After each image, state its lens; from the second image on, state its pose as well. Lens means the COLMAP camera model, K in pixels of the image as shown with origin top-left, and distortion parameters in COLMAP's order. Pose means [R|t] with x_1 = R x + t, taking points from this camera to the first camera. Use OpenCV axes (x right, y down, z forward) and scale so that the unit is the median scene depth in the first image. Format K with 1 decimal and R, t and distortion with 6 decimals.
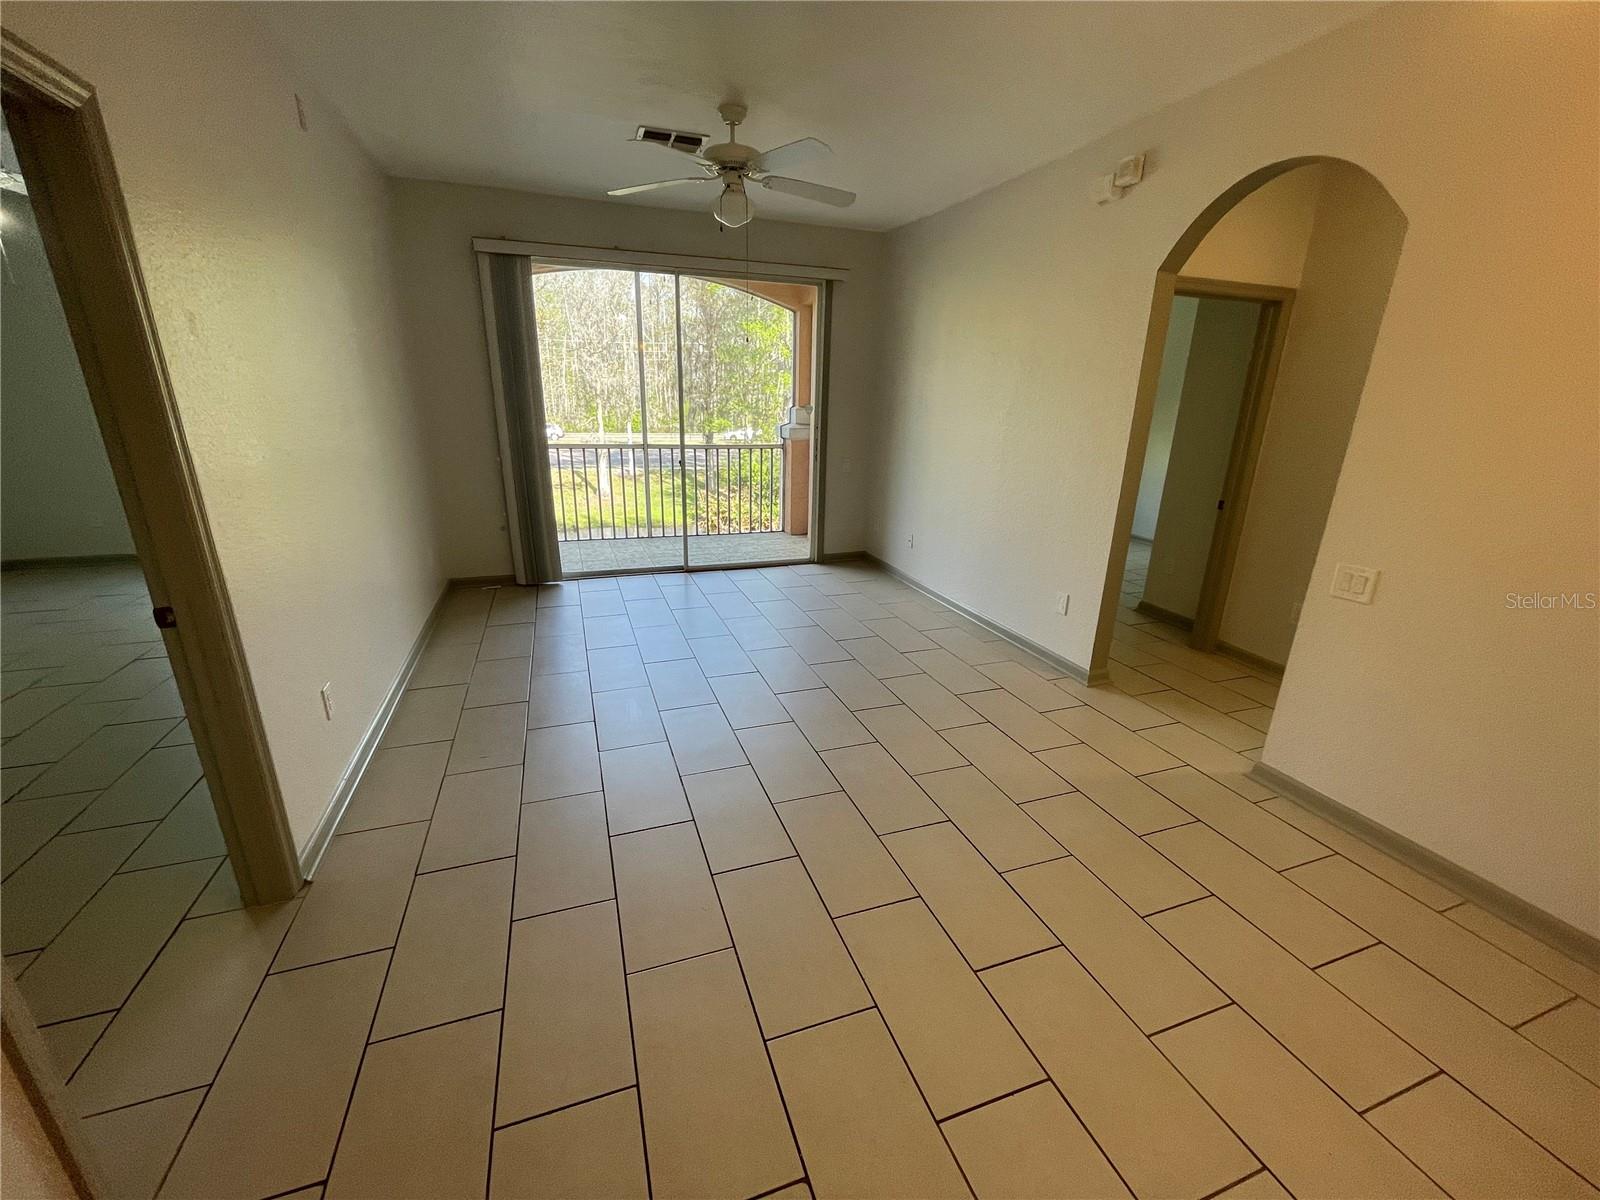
lens RADIAL K [[650.4, 0, 801.7], [0, 650.4, 604.2], [0, 0, 1]] dist [-0.003766, -0.000106]
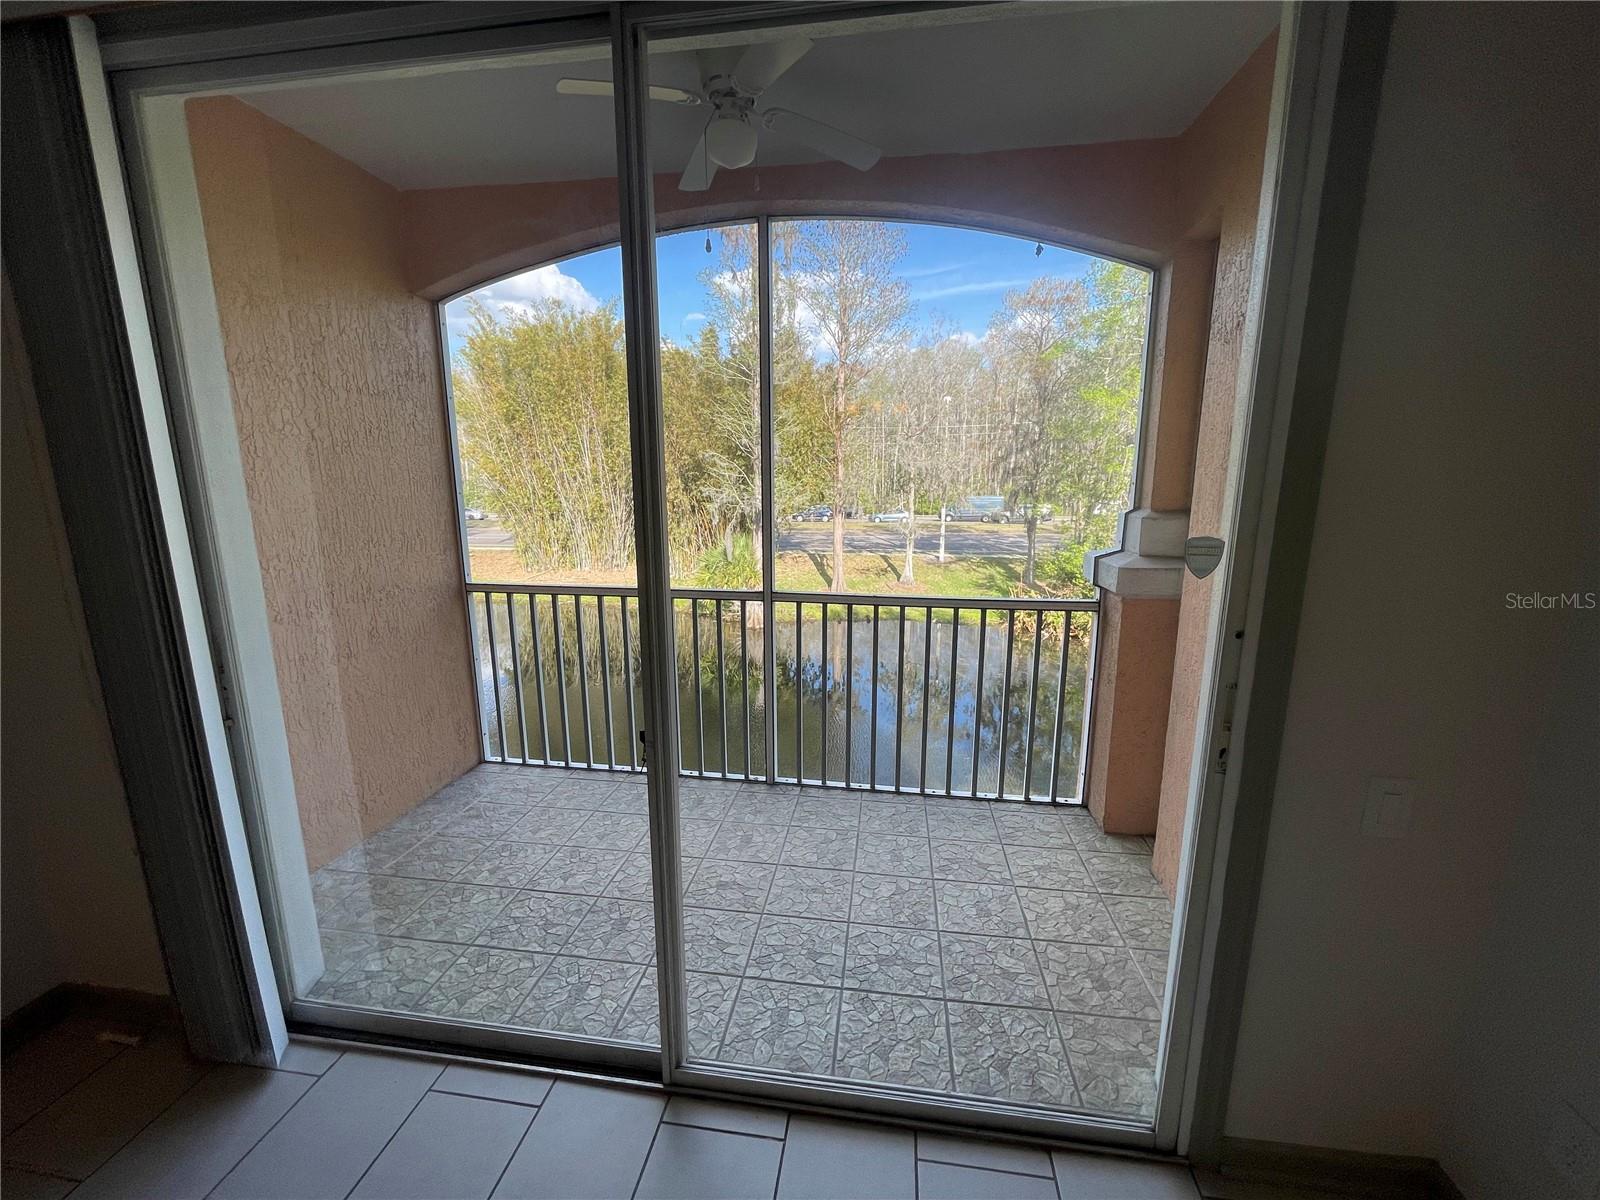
lens RADIAL K [[650.4, 0, 797.7], [0, 650.4, 601.3], [0, 0, 1]] dist [-0.003766, -0.000106]
pose [[0.879215, 0.066578, -0.471751, -0.003766], [-0.123692, 0.988133, -0.091073, -0.187002], [0.460089, 0.138424, 0.877016, 0.567004]]
